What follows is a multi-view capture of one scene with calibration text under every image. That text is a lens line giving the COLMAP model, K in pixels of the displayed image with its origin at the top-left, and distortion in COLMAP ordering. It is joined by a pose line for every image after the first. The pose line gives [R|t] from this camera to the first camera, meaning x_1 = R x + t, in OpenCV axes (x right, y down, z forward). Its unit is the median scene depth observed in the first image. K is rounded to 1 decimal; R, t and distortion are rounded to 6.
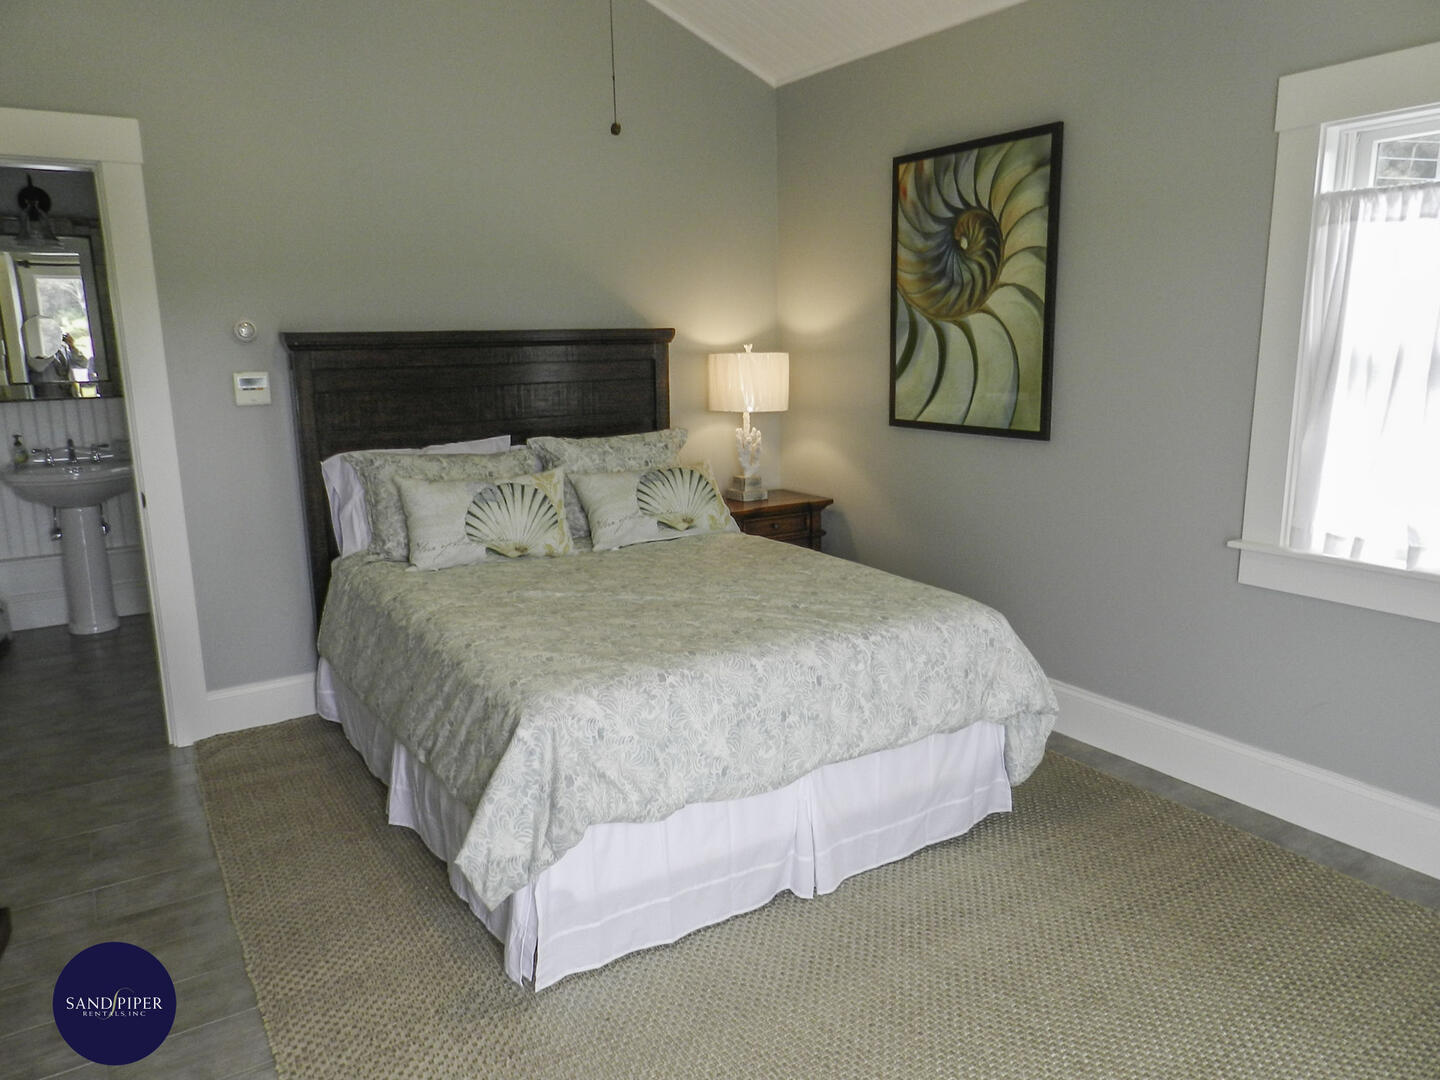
lens RADIAL K [[980.8, 0, 715.9], [0, 980.8, 540.1], [0, 0, 1]] dist [0.001683, 0.002215]
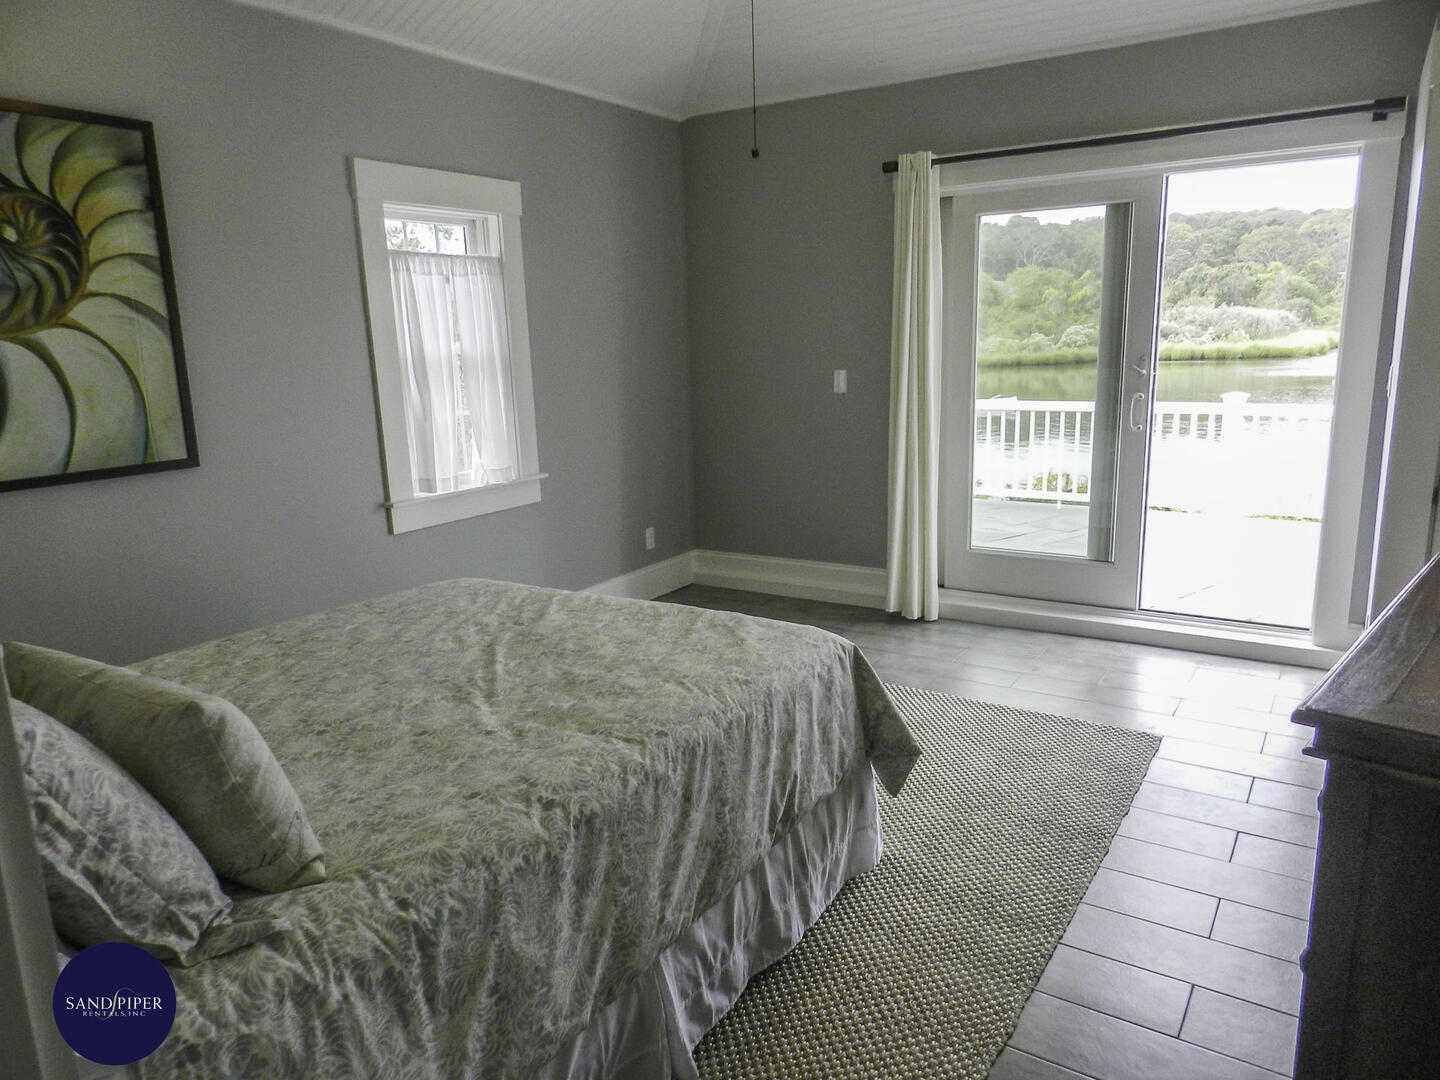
lens RADIAL K [[980.8, 0, 716.8], [0, 980.8, 541.4], [0, 0, 1]] dist [0.001683, 0.002215]
pose [[-0.394468, -0.164739, 0.904022, -0.708639], [0.224045, 0.936867, 0.268486, -0.174142], [-0.891178, 0.308451, -0.332655, 0.892989]]
